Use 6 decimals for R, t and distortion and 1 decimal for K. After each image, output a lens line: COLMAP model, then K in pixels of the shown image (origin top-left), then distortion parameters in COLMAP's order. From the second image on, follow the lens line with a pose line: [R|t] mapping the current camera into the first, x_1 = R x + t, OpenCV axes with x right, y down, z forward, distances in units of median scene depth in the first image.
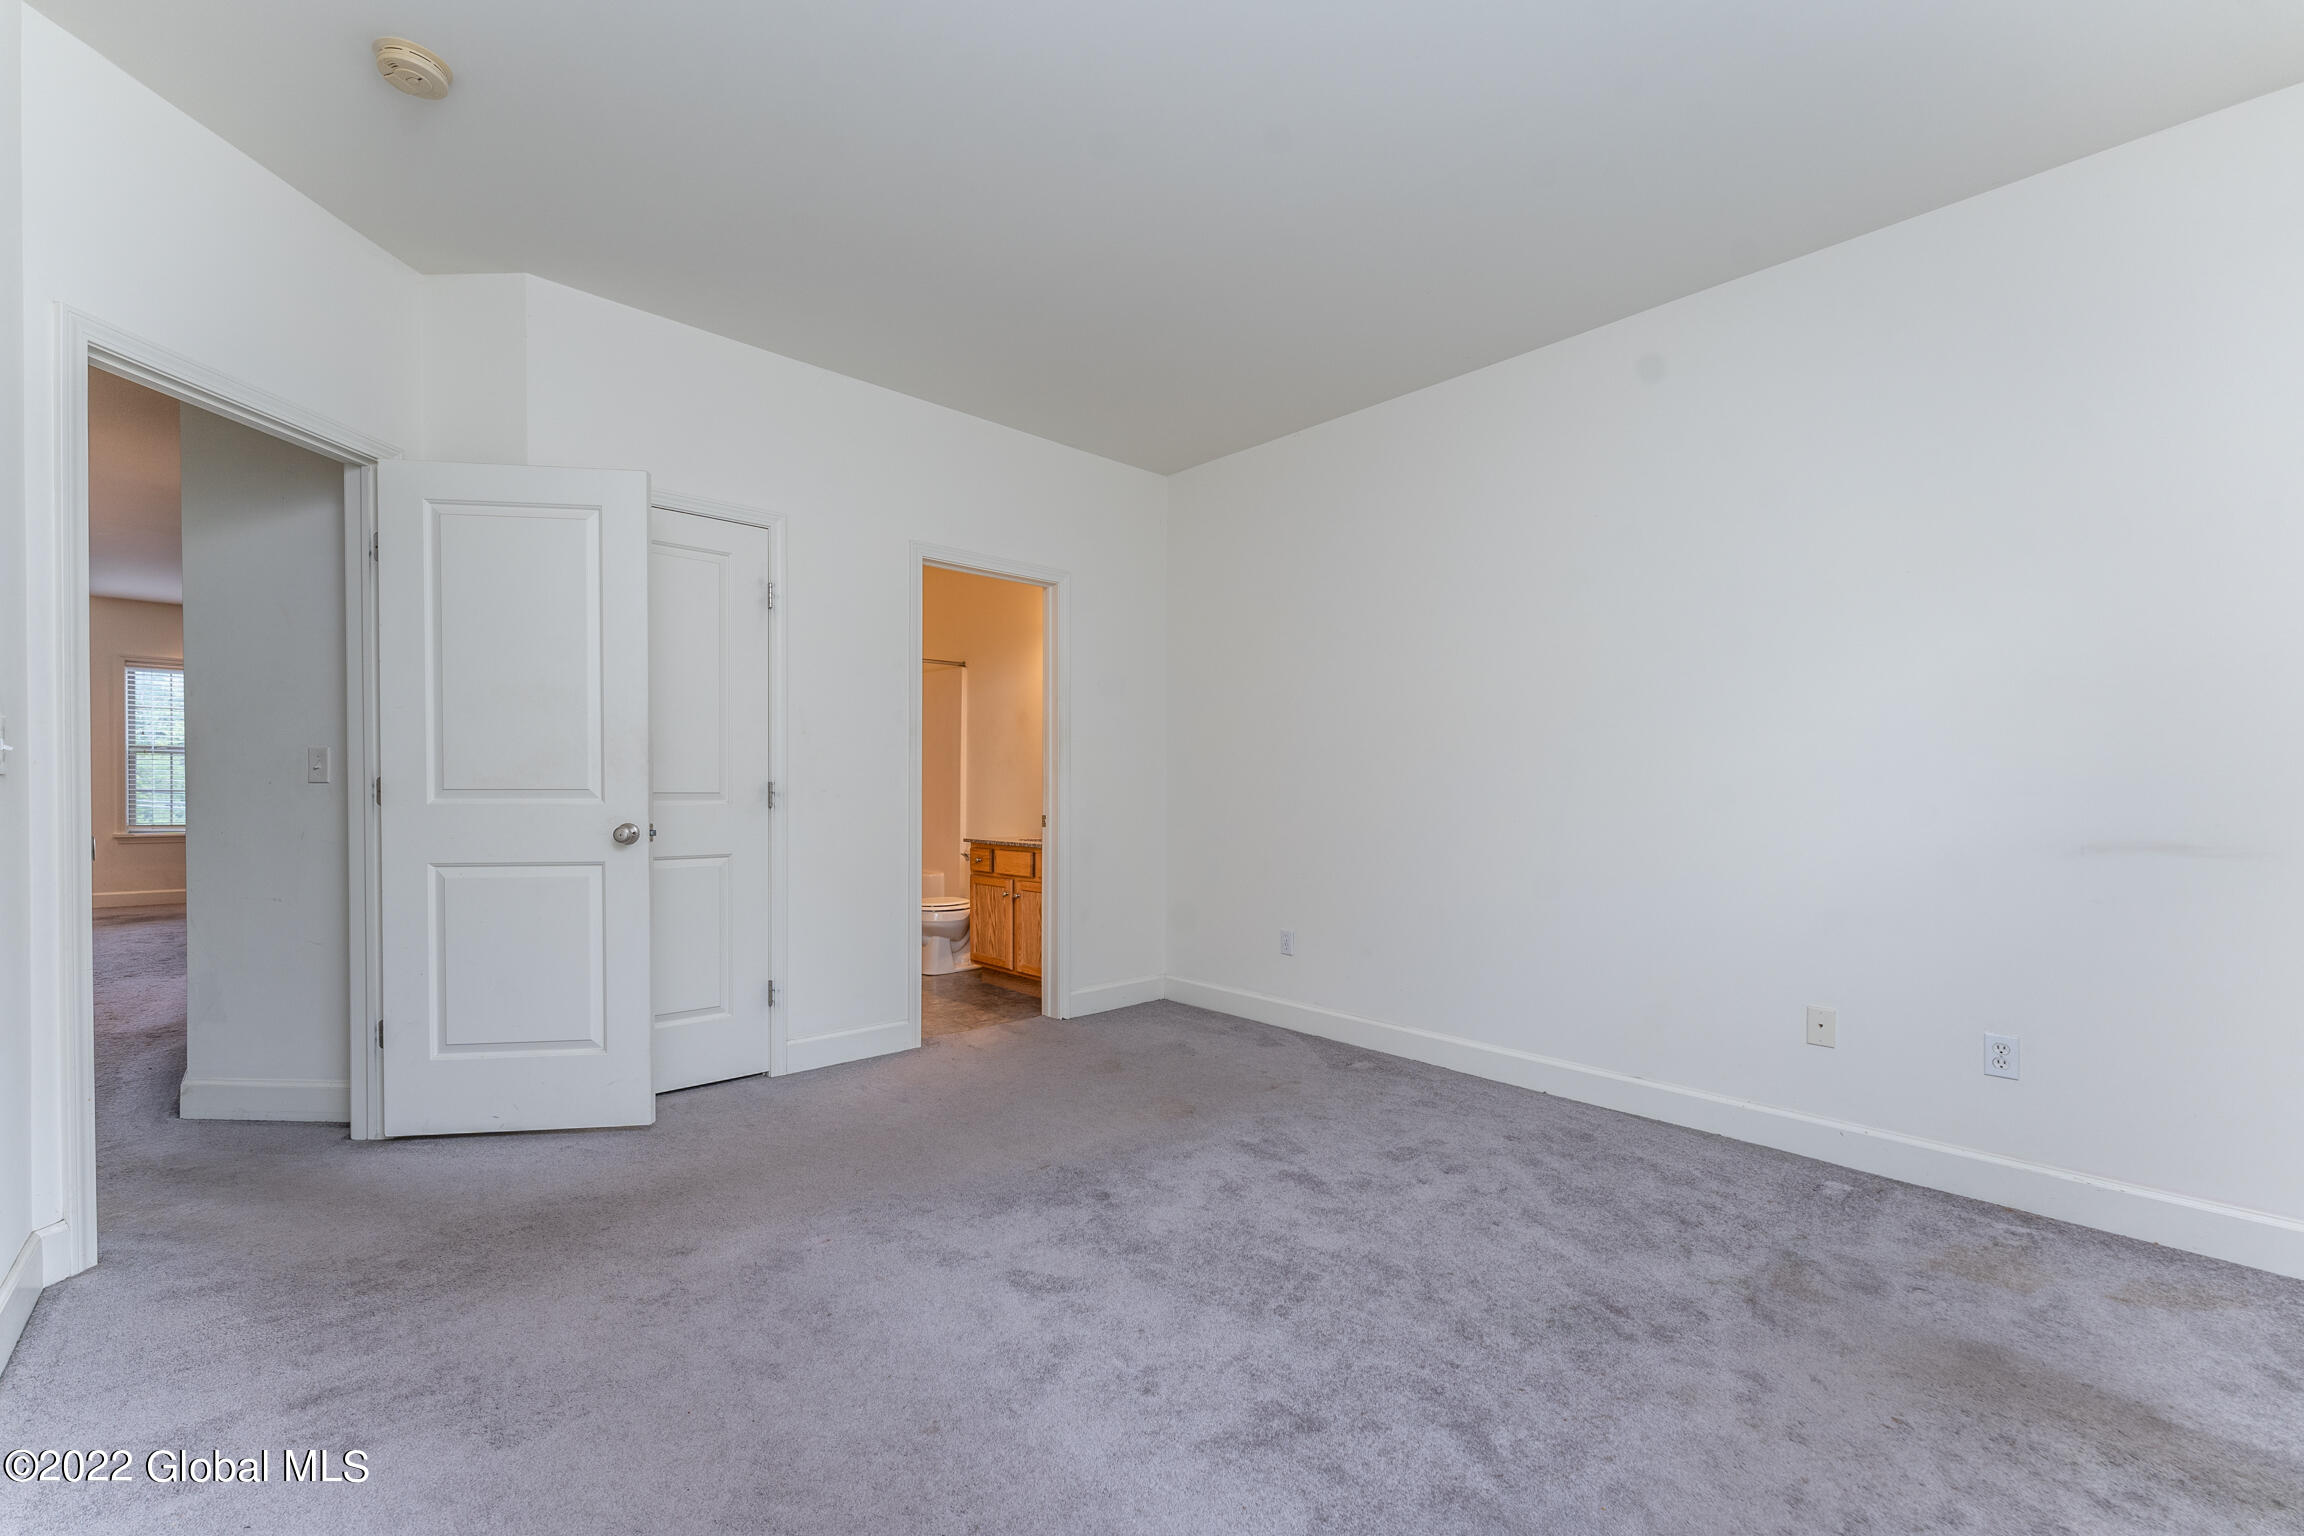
lens RADIAL K [[933.2, 0, 1194.4], [0, 933.2, 806.4], [0, 0, 1]] dist [0.000978, -0.000260]
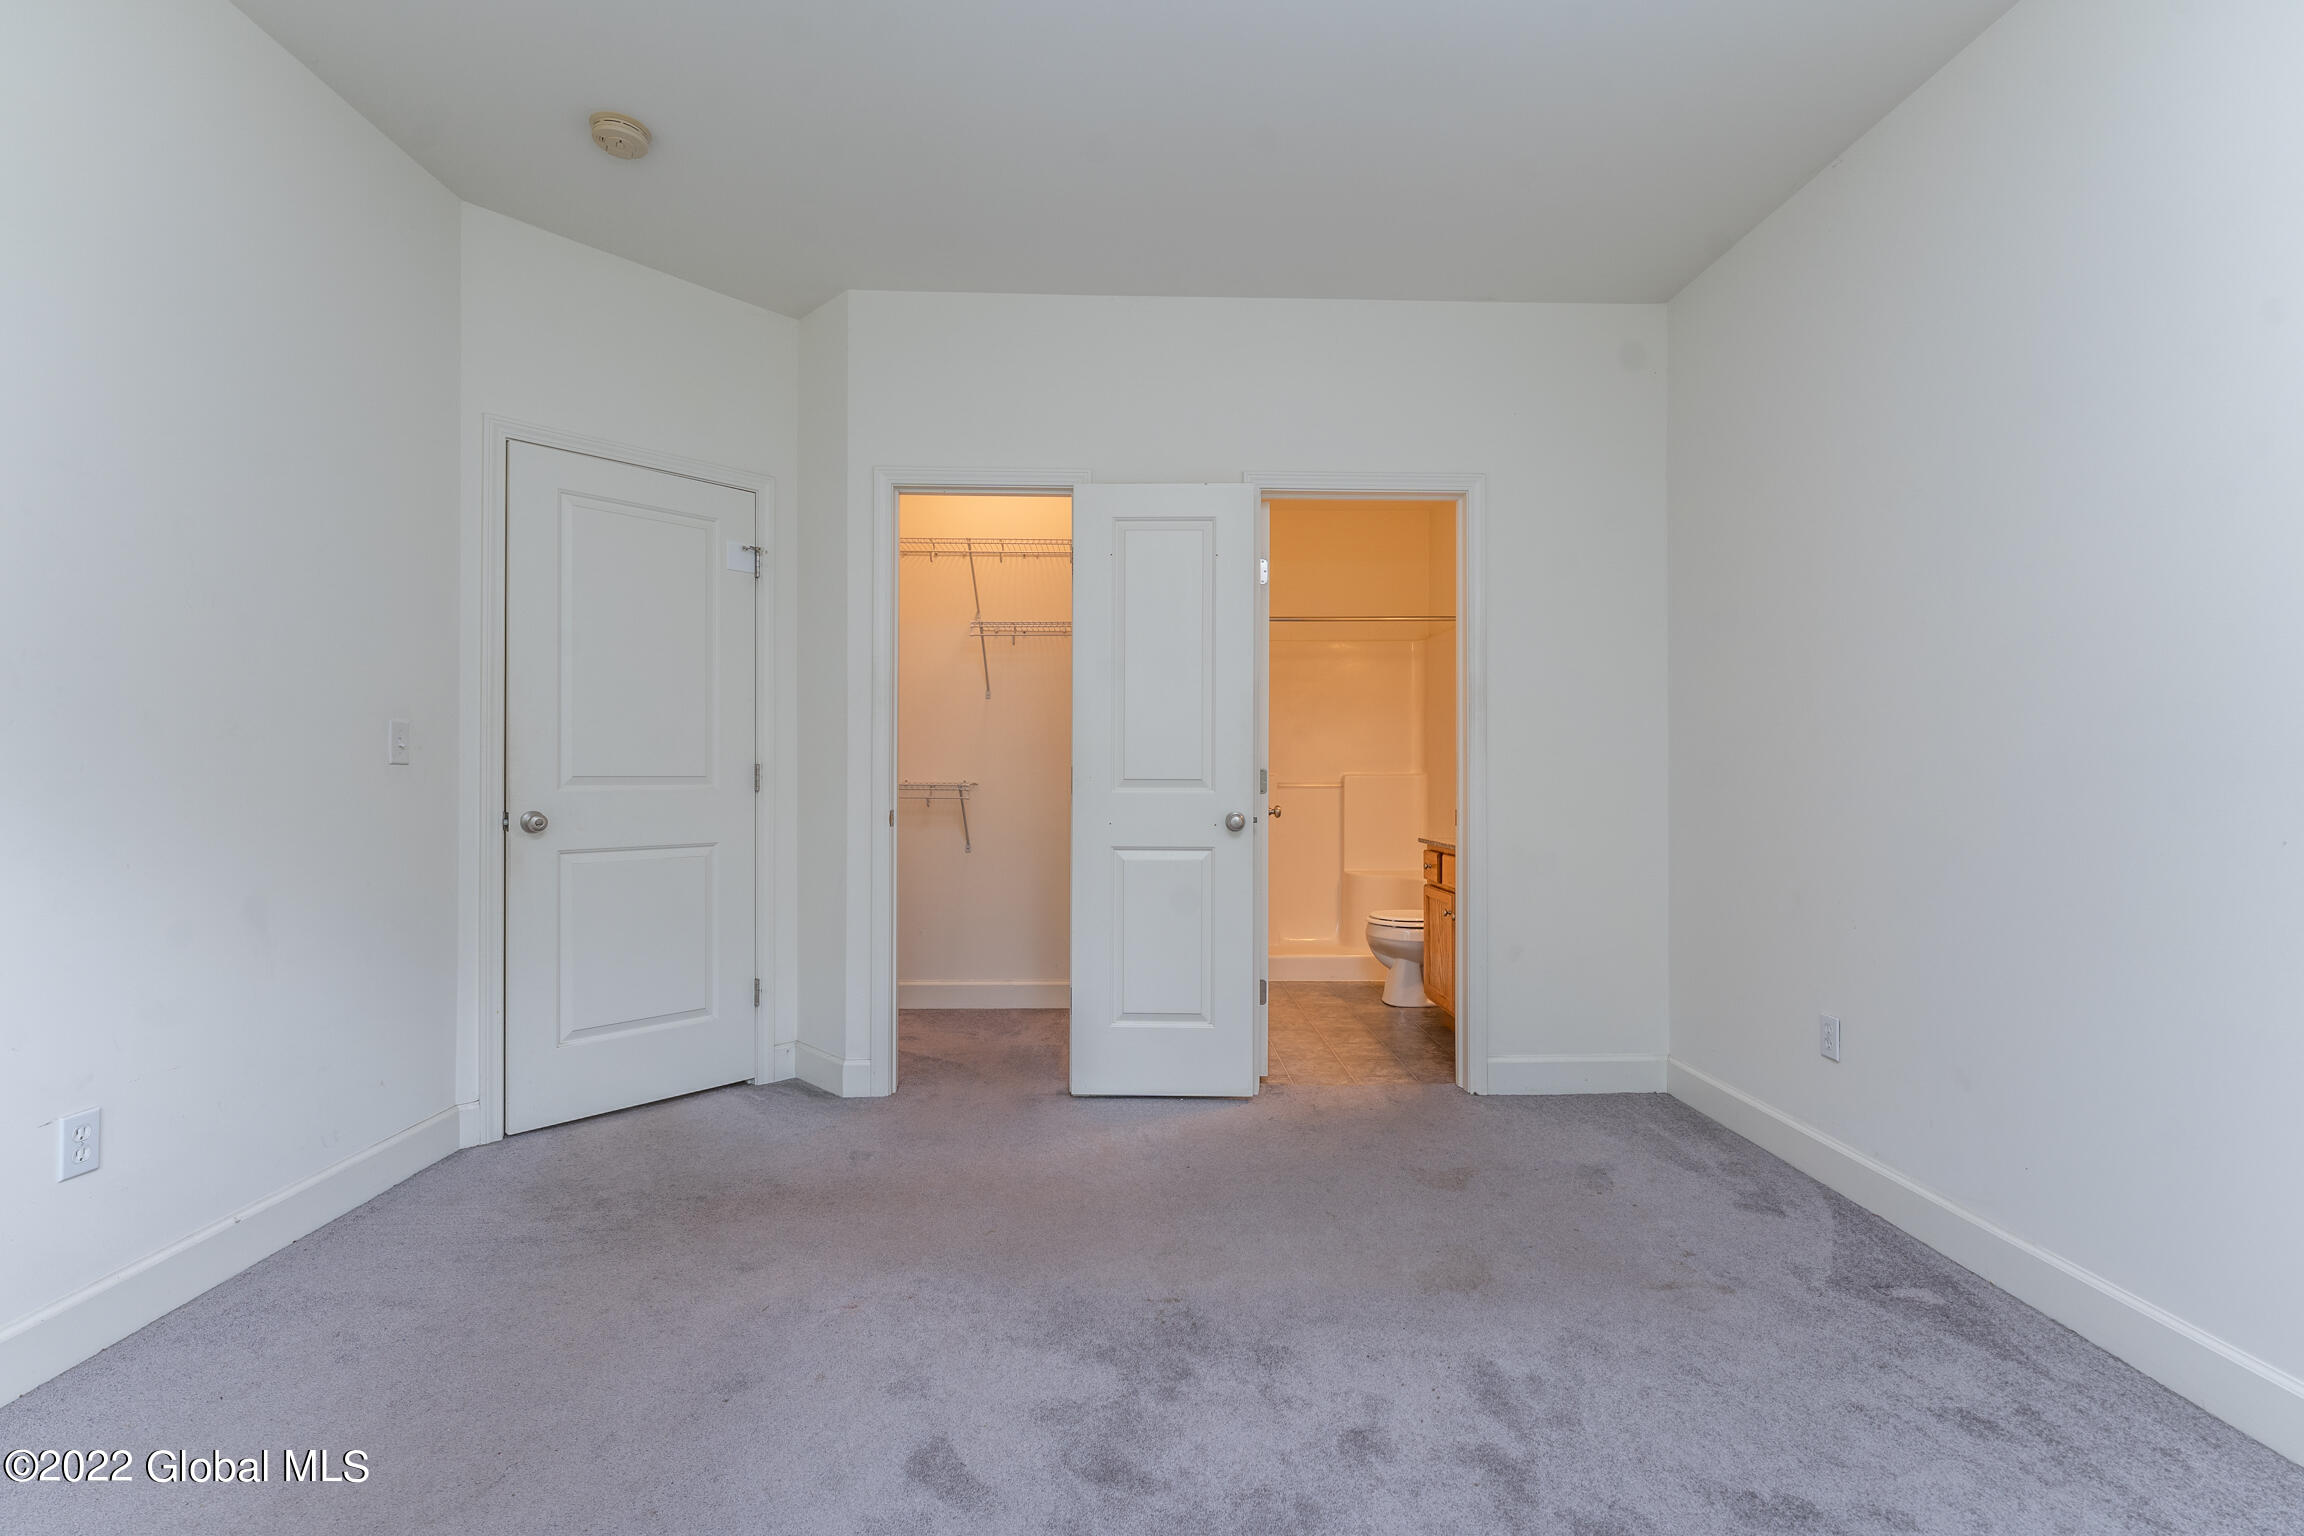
lens RADIAL K [[1056.3, 0, 1164.4], [0, 1056.3, 772.3], [0, 0, 1]] dist [-0.002047, -0.000788]
pose [[0.741742, -0.006311, -0.670656, 0.264629], [-0.008674, 0.999782, -0.019002, -0.002533], [0.670629, 0.019912, 0.741526, 0.268459]]
